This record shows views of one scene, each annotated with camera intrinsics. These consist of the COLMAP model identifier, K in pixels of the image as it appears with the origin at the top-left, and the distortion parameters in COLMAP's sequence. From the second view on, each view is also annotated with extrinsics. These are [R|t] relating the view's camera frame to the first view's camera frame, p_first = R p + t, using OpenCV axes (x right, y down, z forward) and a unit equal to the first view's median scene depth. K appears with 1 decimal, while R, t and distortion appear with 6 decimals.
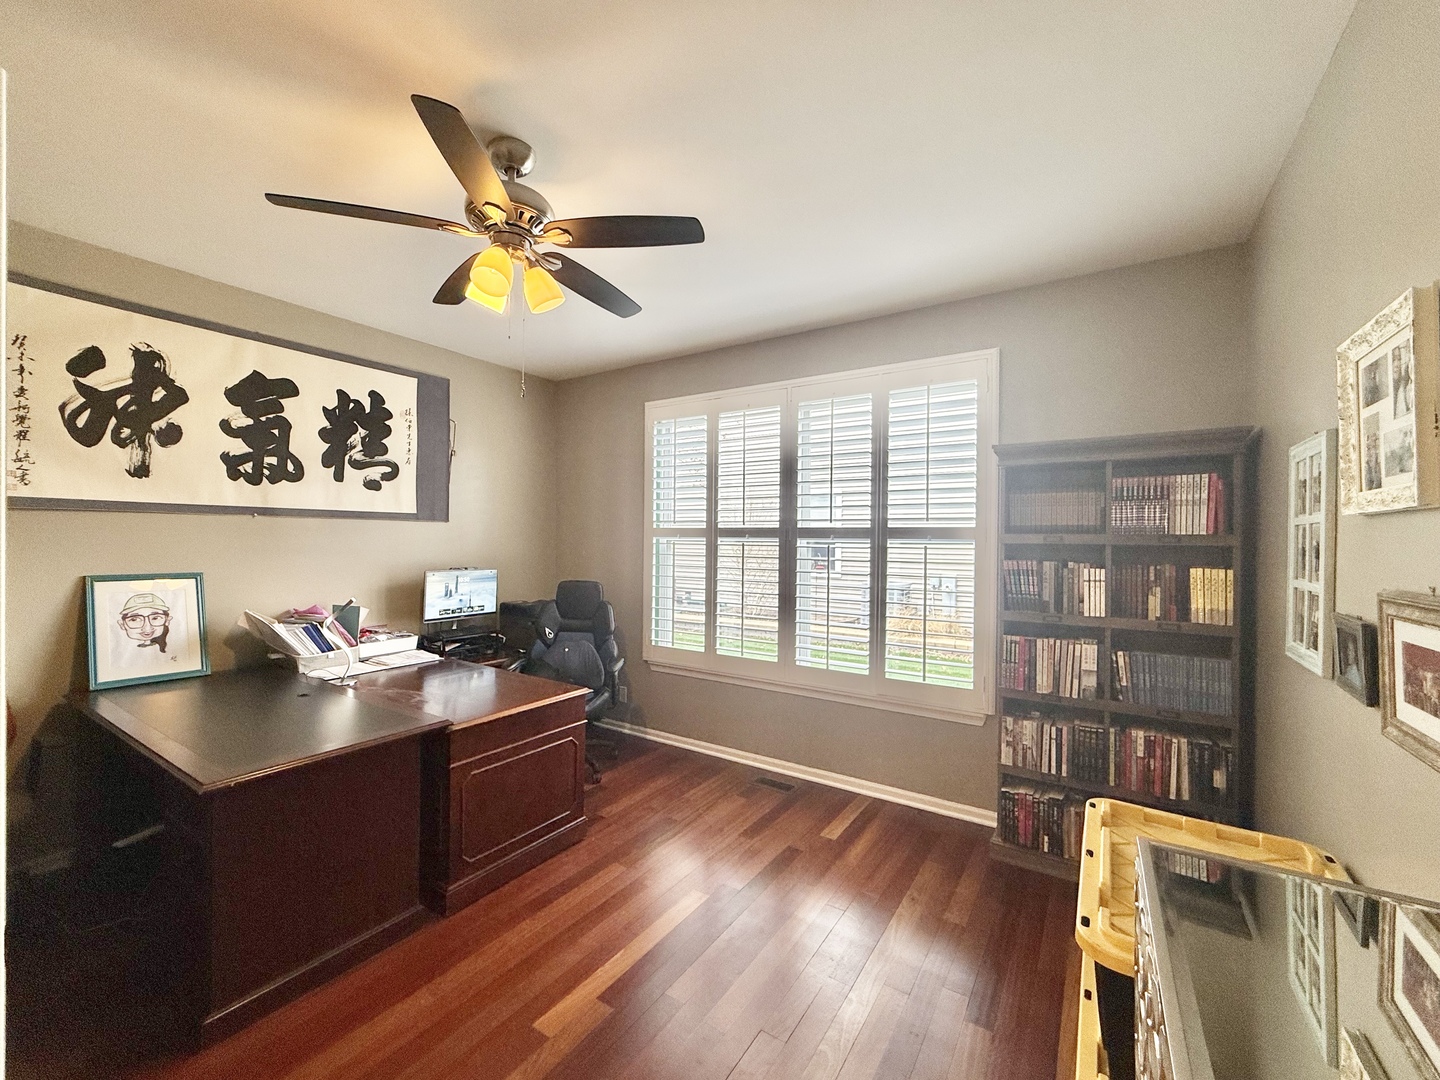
lens RADIAL K [[584.4, 0, 720.9], [0, 584.4, 537.8], [0, 0, 1]] dist [-0.000902, 0.000201]
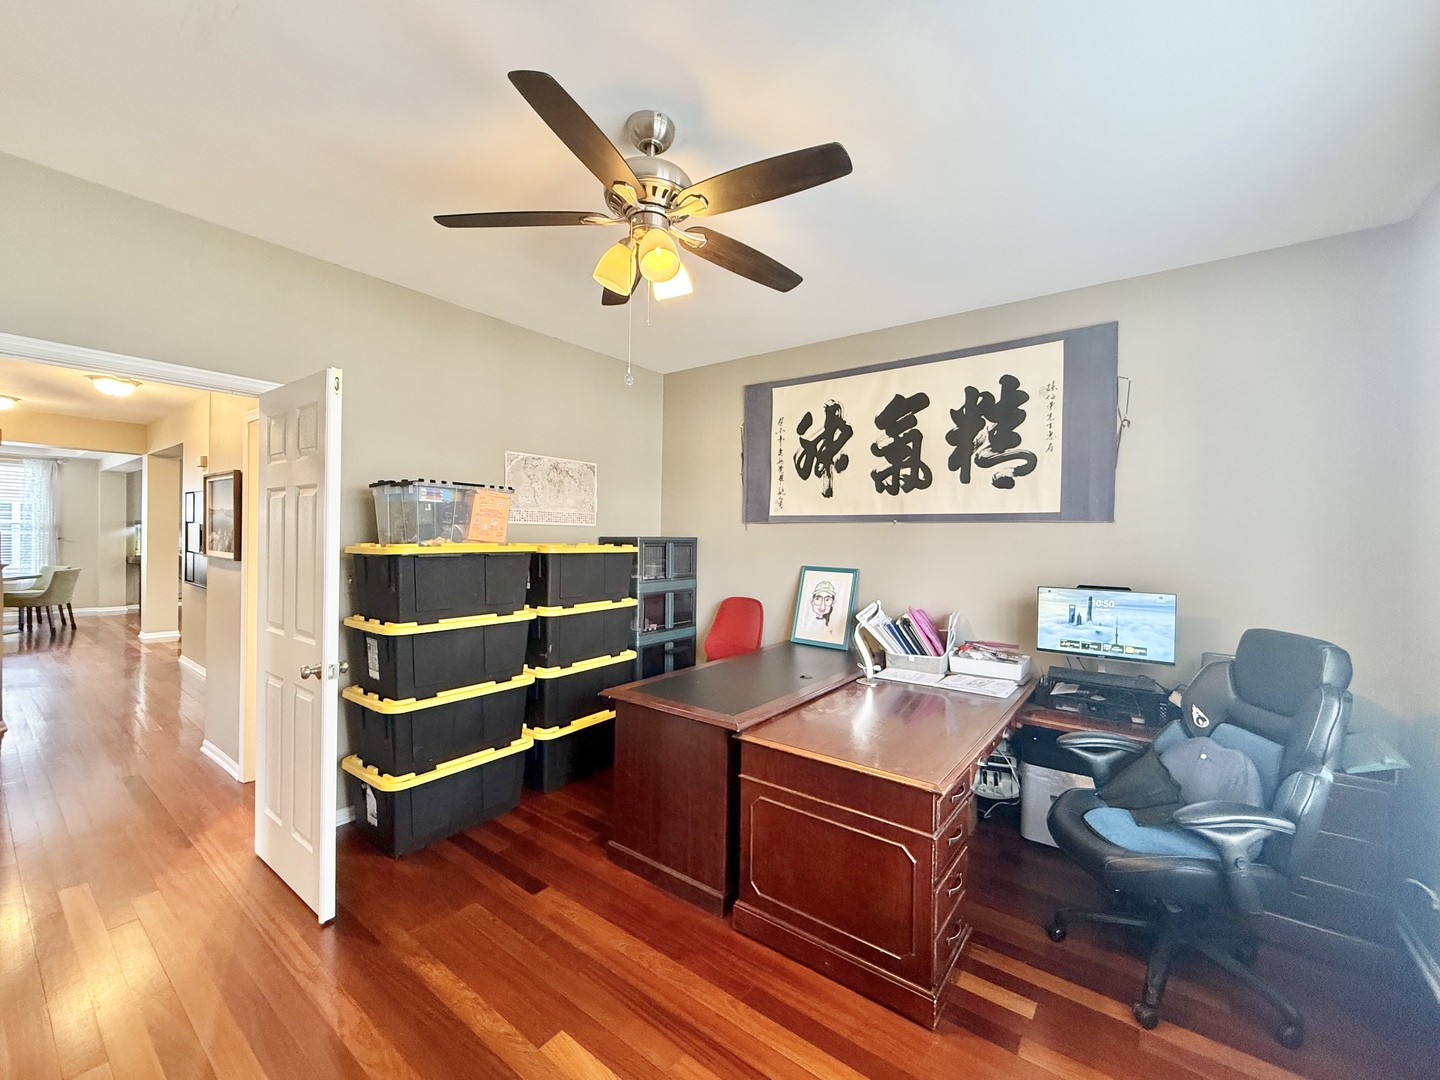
lens RADIAL K [[584.4, 0, 720.4], [0, 584.4, 540.7], [0, 0, 1]] dist [-0.000902, 0.000201]
pose [[-0.065701, -0.002454, -0.997836, 0.344348], [-0.013766, 0.999904, -0.001552, 0.004304], [0.997744, 0.013634, -0.065728, 0.707635]]
